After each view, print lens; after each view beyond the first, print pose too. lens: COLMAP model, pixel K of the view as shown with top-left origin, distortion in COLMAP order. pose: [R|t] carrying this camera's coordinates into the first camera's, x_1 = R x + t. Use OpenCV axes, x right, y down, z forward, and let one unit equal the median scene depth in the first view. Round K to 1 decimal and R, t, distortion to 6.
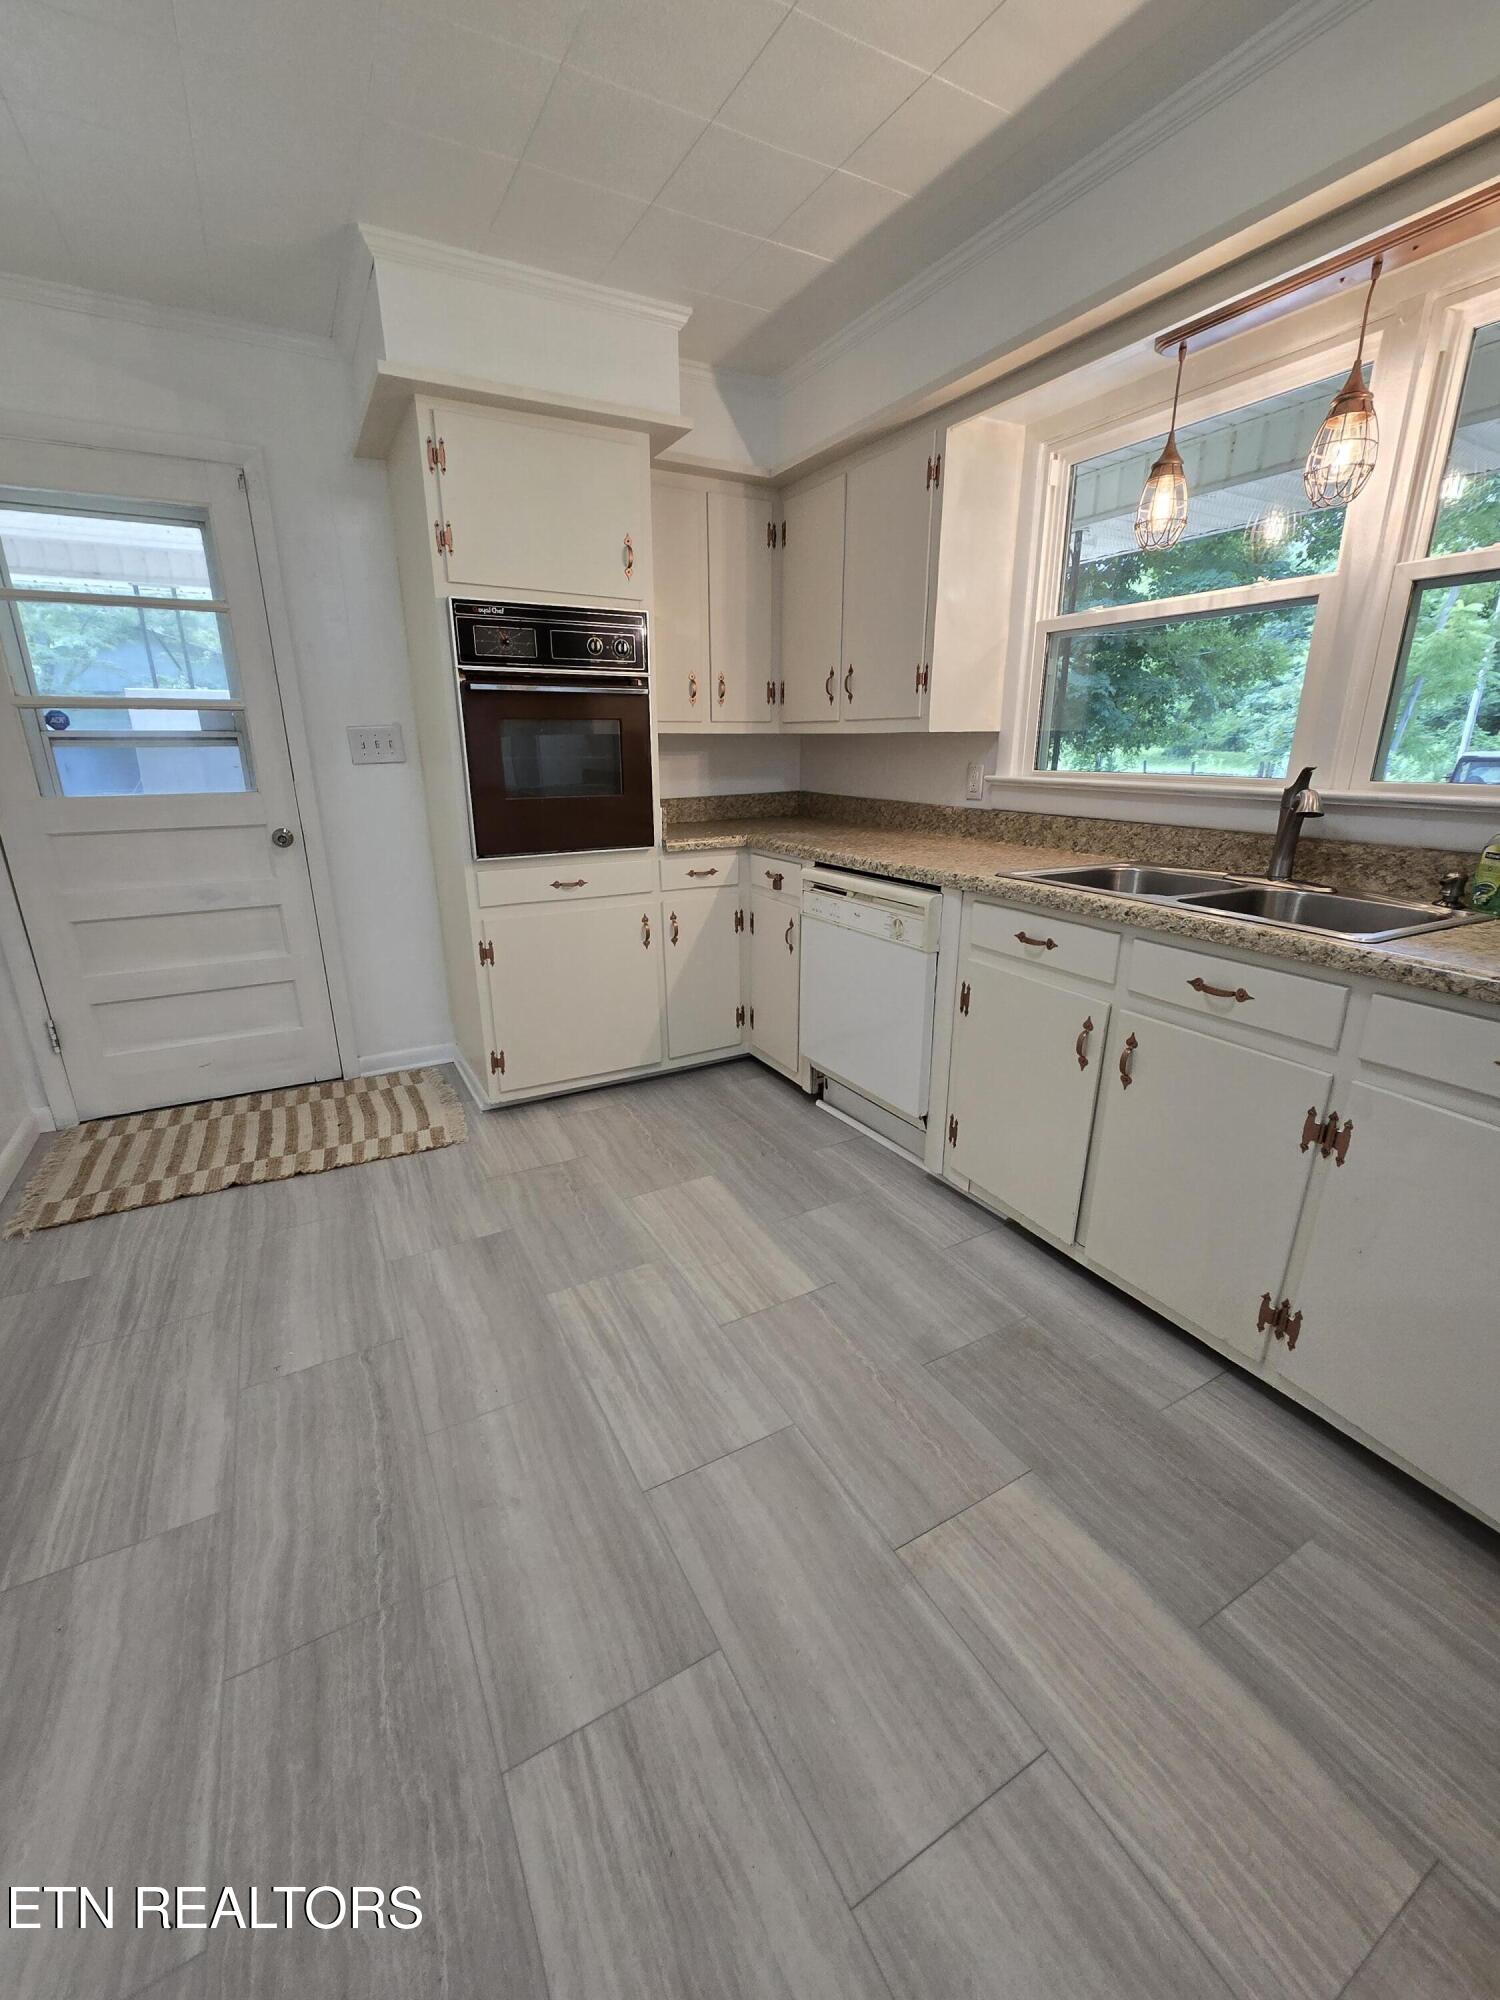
lens RADIAL K [[818.2, 0, 743.2], [0, 818.2, 1004.2], [0, 0, 1]] dist [-0.003646, 0.000841]
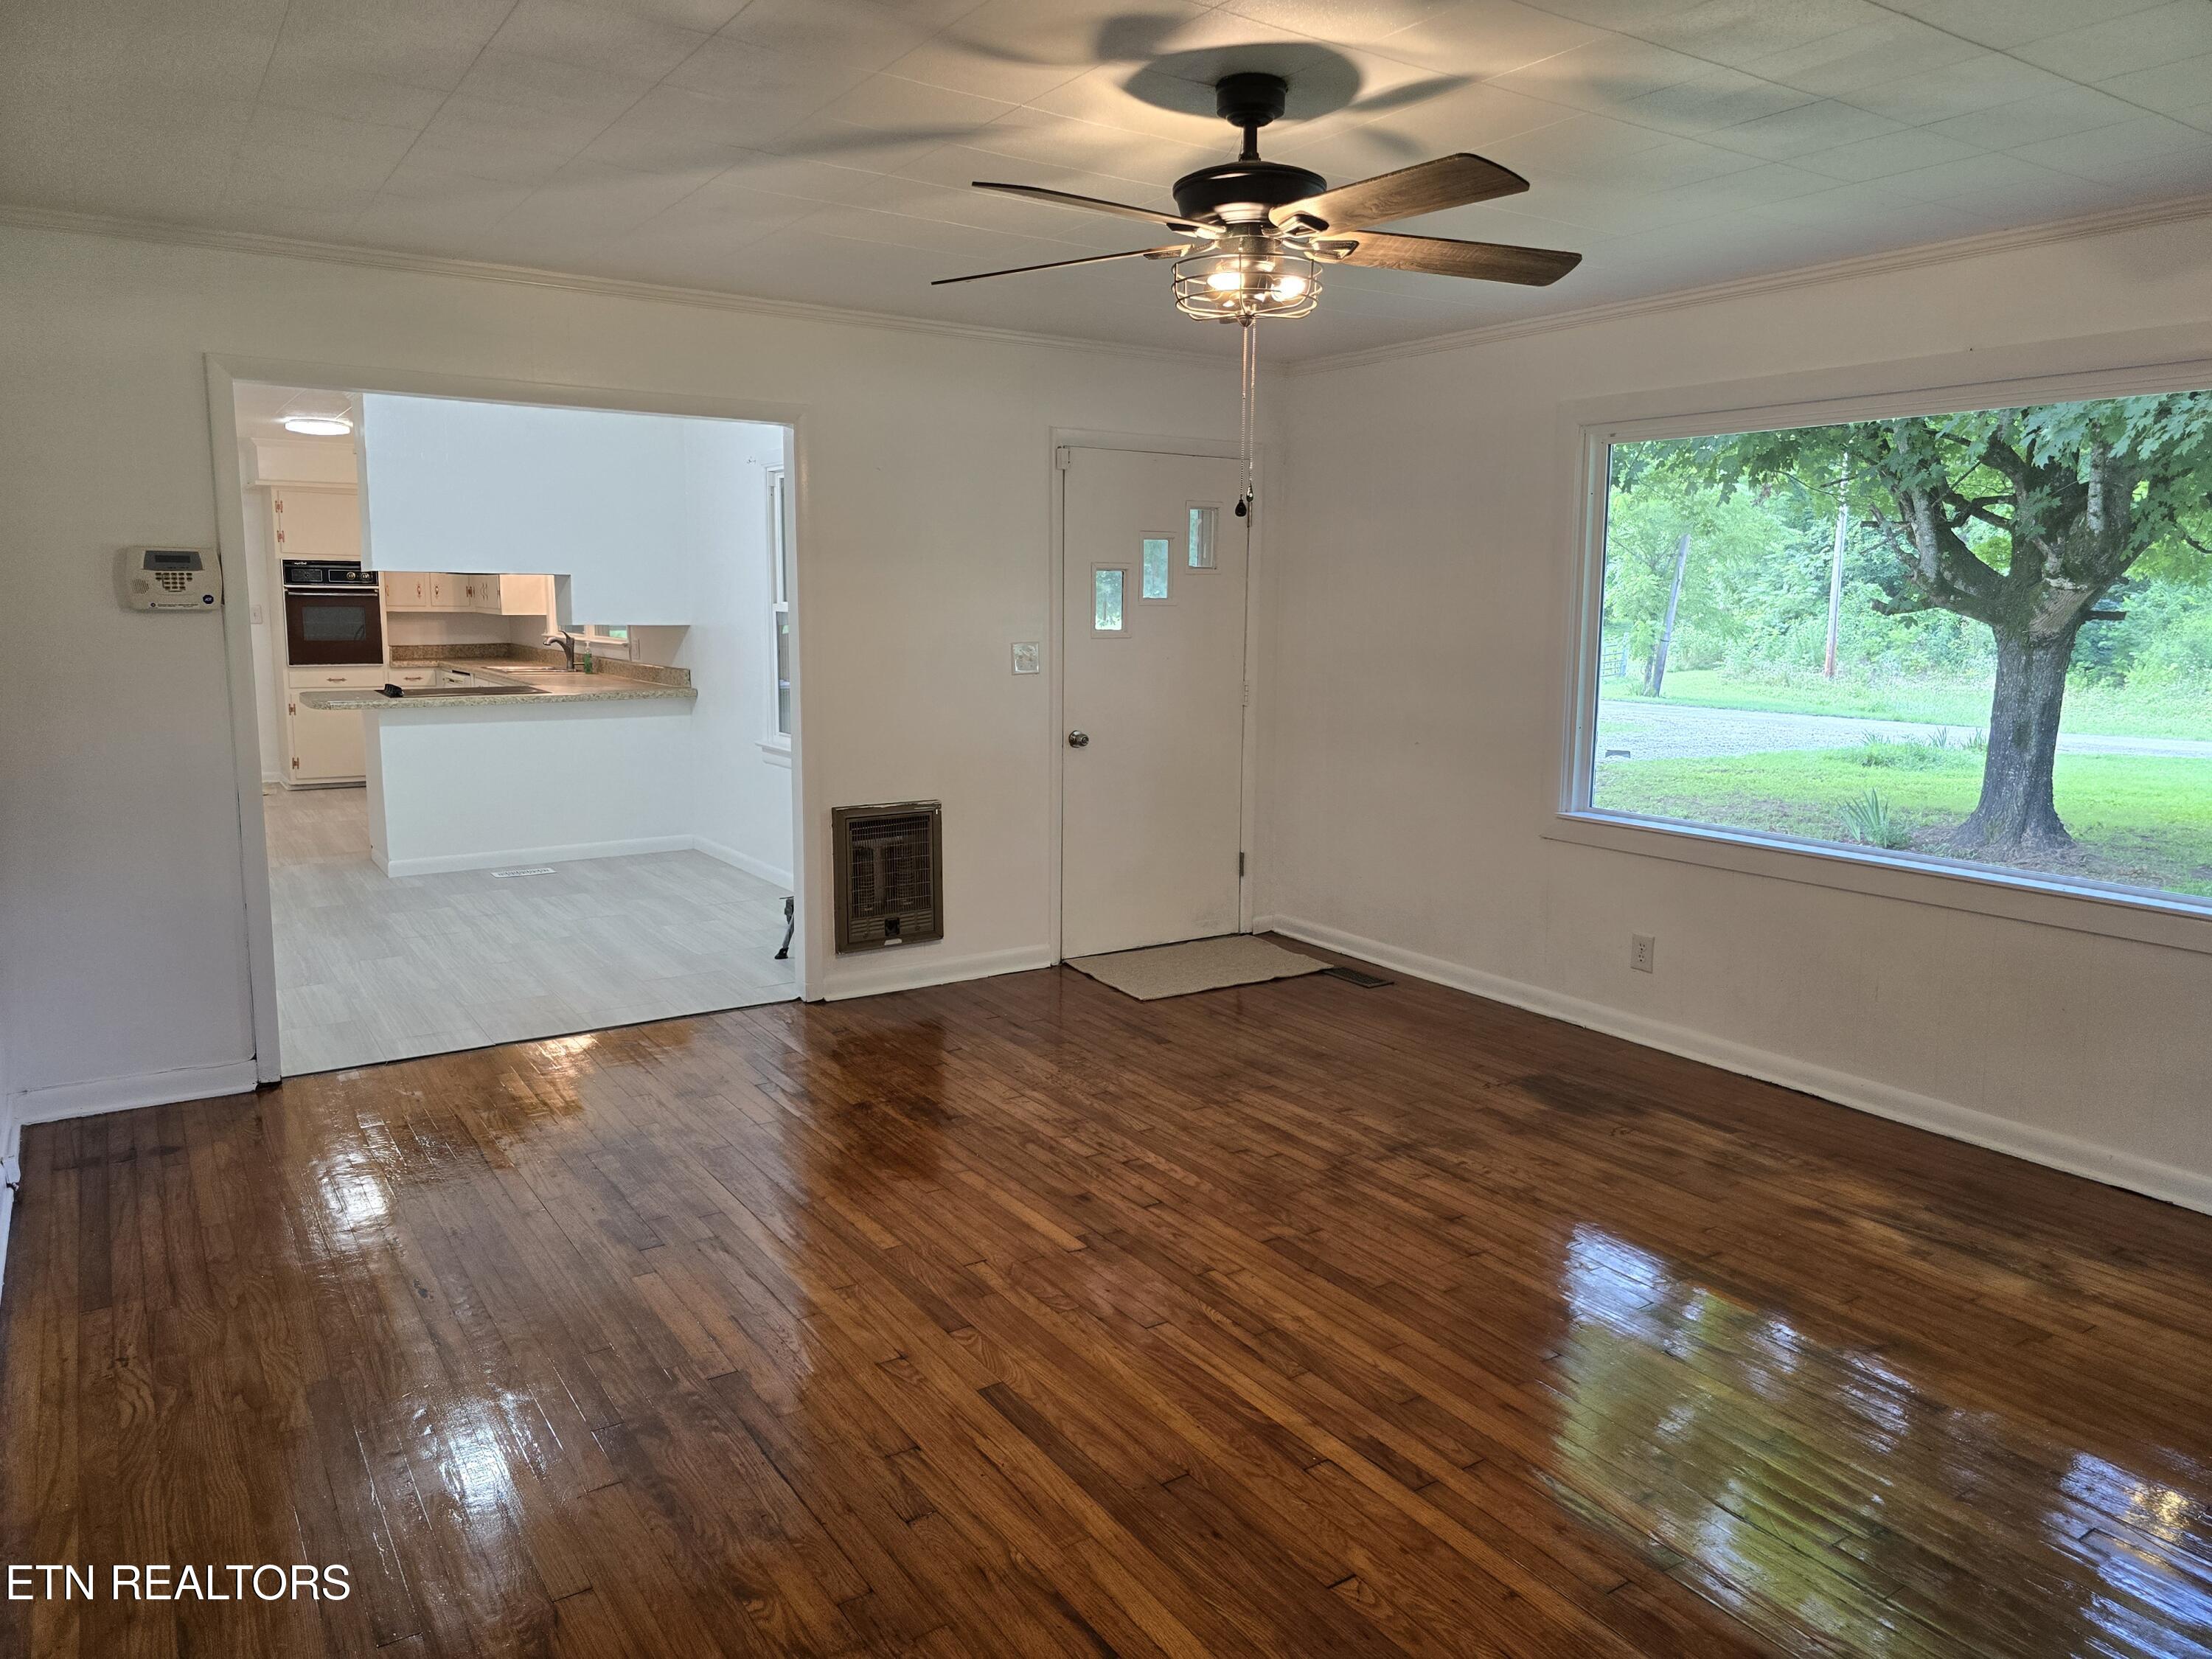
lens RADIAL K [[1497.0, 0, 1114.0], [0, 1497.0, 800.0], [0, 0, 1]] dist [0.085126, -0.103696]
pose [[0.996287, 0.003066, 0.086036, 1.577000], [0.011825, 0.985020, -0.172037, 0.933524], [-0.085274, 0.172415, 0.981326, -3.237471]]
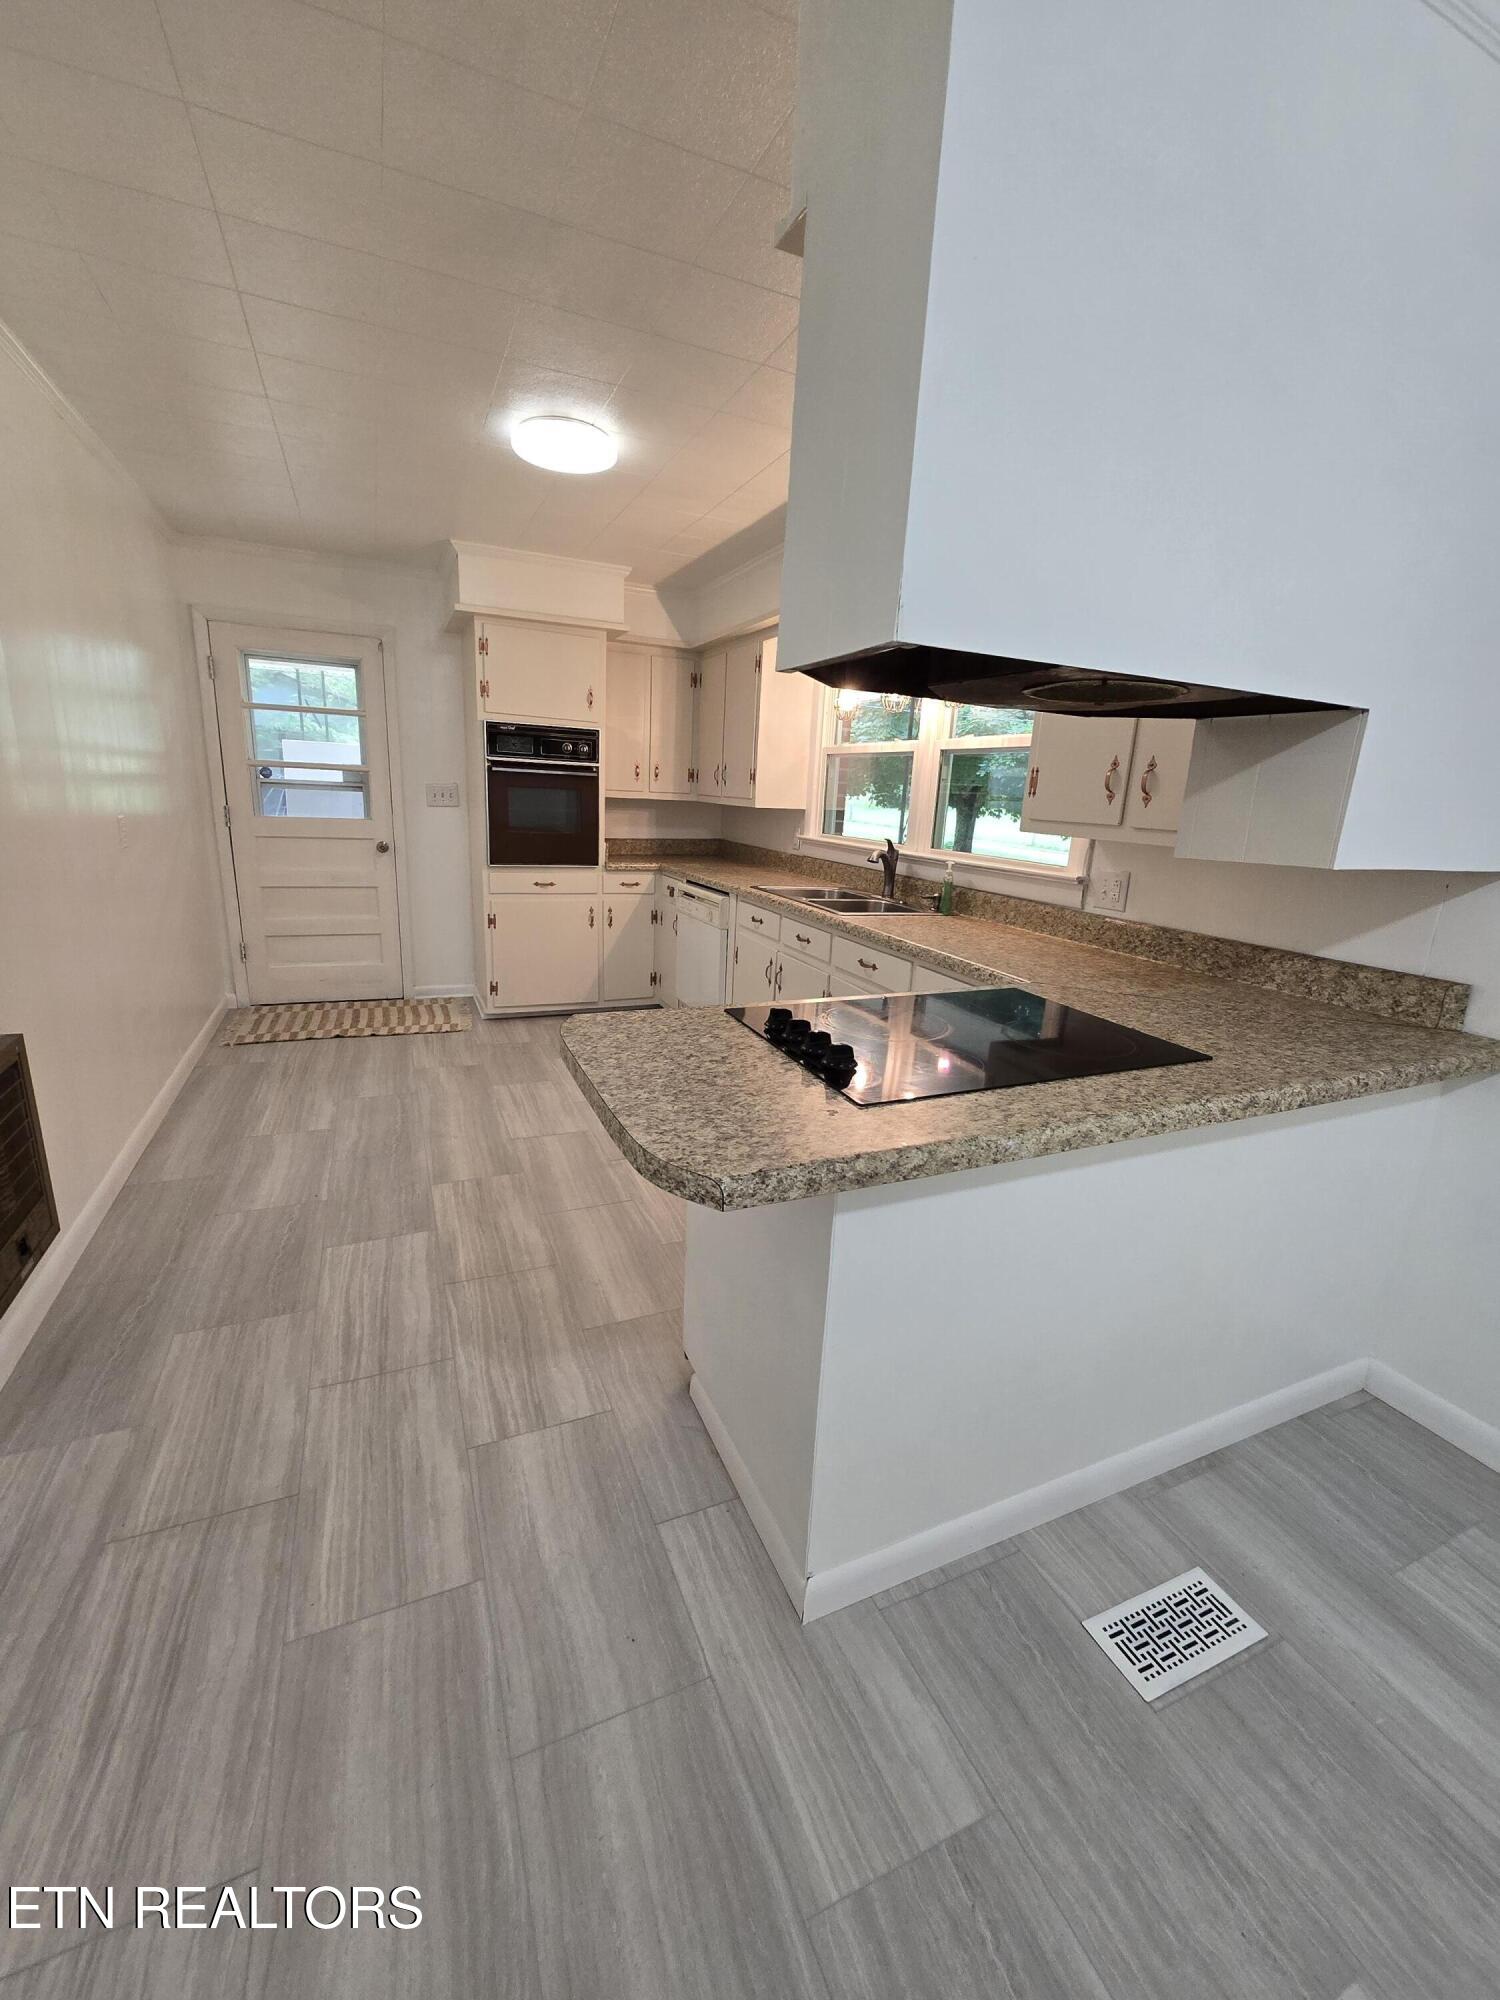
lens RADIAL K [[814.2, 0, 745.3], [0, 814.2, 1010.2], [0, 0, 1]] dist [-0.003958, 0.001041]
pose [[0.994538, 0.075004, -0.072591, 0.361068], [-0.078396, 0.995903, -0.045063, 0.164058], [0.068914, 0.050507, 0.996343, -0.664259]]
